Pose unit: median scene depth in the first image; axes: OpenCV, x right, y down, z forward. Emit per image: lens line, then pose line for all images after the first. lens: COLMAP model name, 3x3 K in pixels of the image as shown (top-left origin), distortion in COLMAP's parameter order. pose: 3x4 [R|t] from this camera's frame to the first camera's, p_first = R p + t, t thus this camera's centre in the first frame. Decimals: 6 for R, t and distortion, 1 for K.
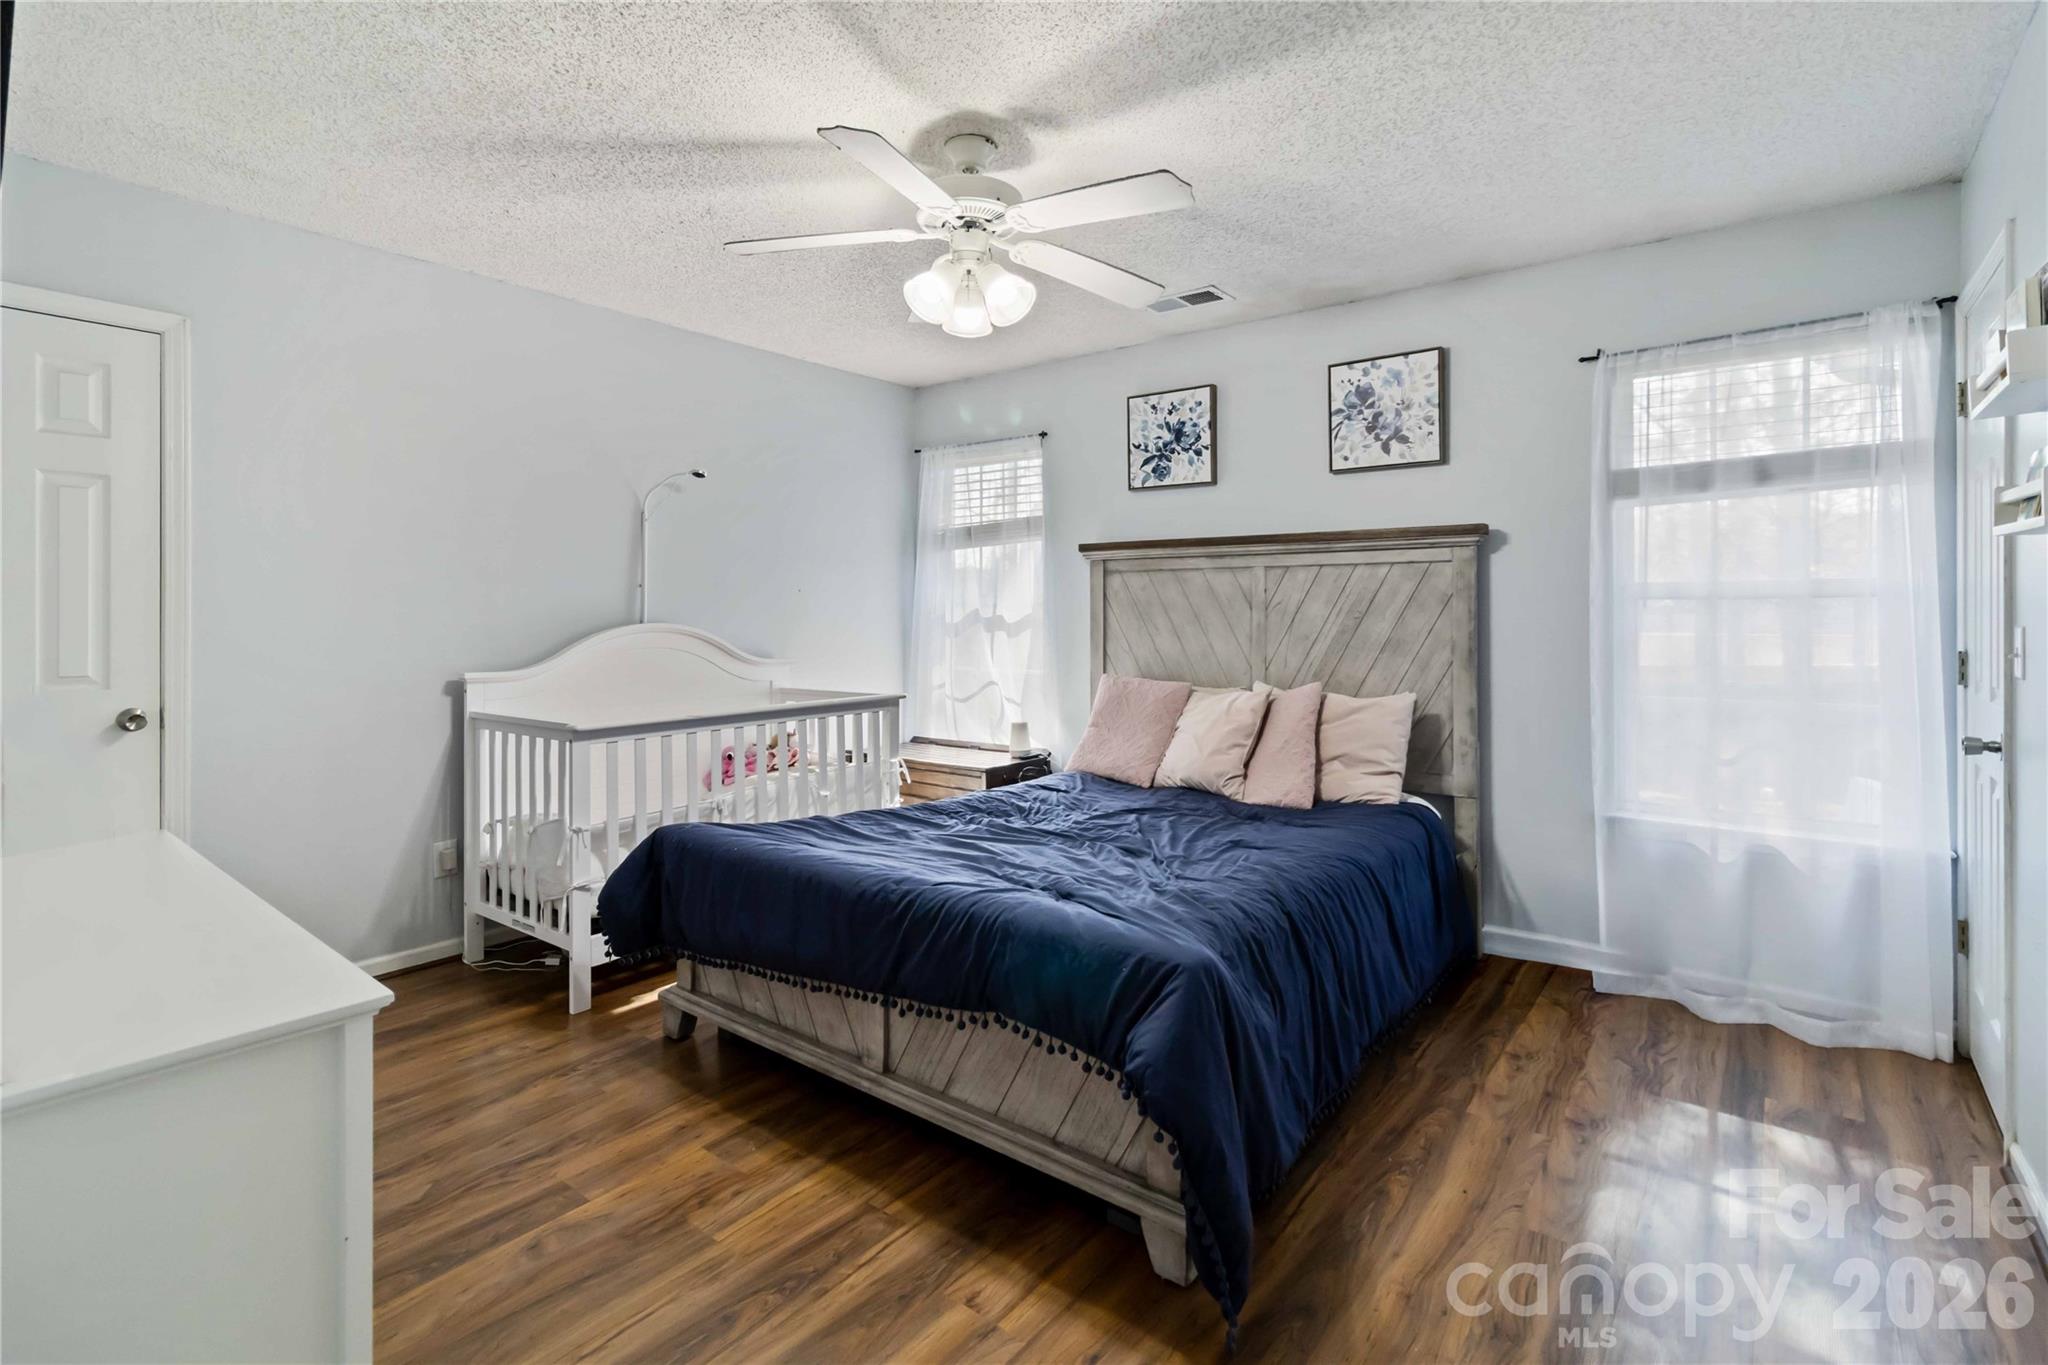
lens RADIAL K [[977.9, 0, 1027.0], [0, 977.9, 606.9], [0, 0, 1]] dist [0.000264, 0.001336]
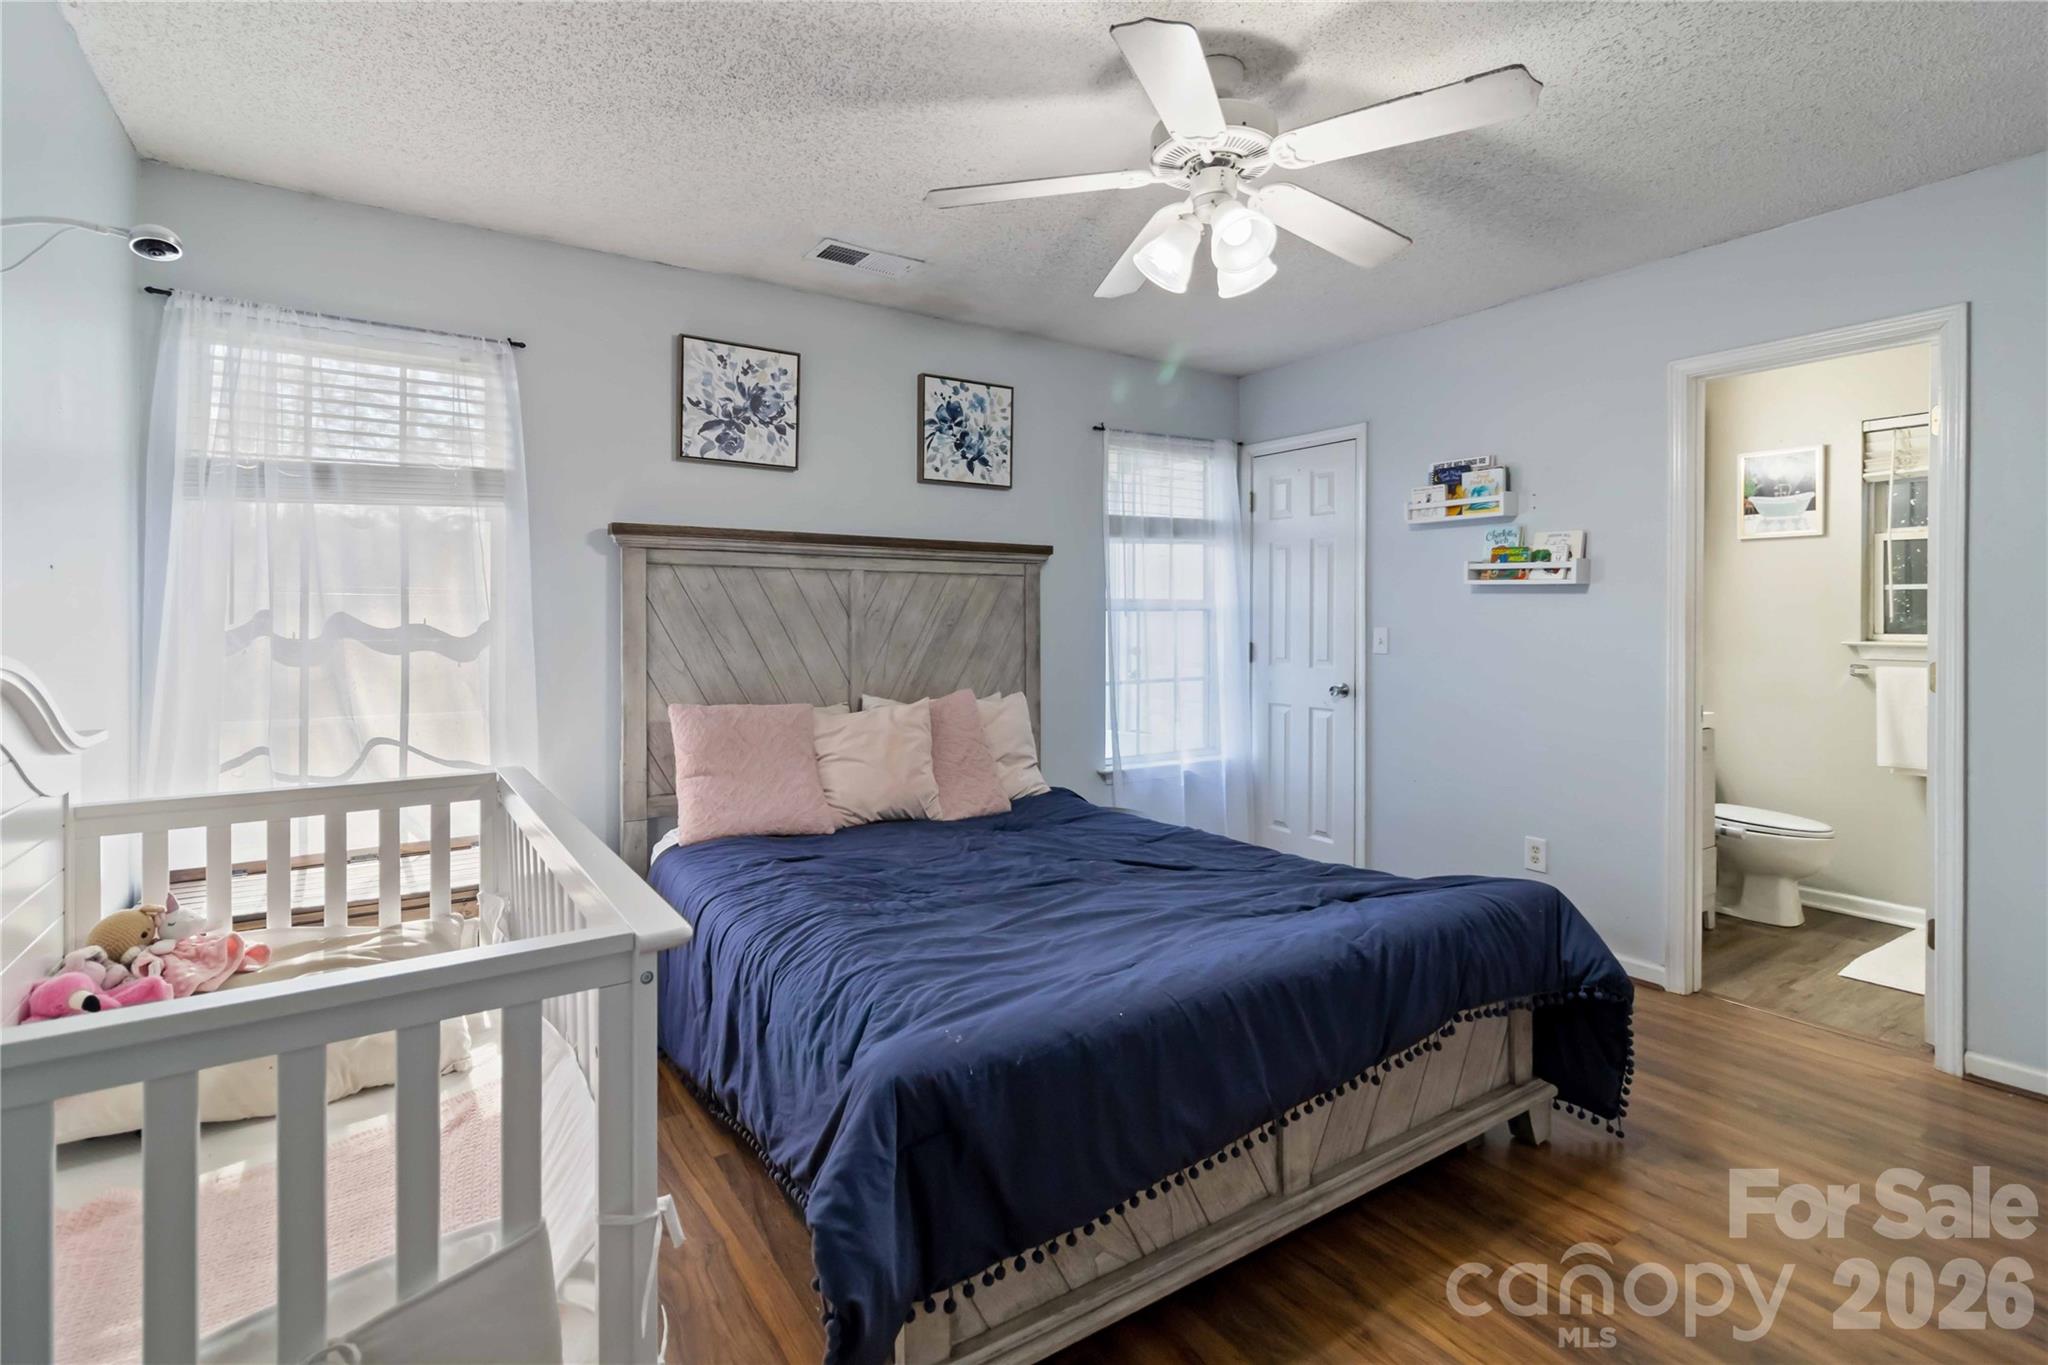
lens RADIAL K [[977.9, 0, 1027.0], [0, 977.9, 606.9], [0, 0, 1]] dist [0.000264, 0.001336]
pose [[0.302635, 0.011236, 0.953040, -0.609559], [-0.006951, 0.999930, -0.009582, 0.000810], [-0.953081, -0.003724, 0.302692, 0.593324]]
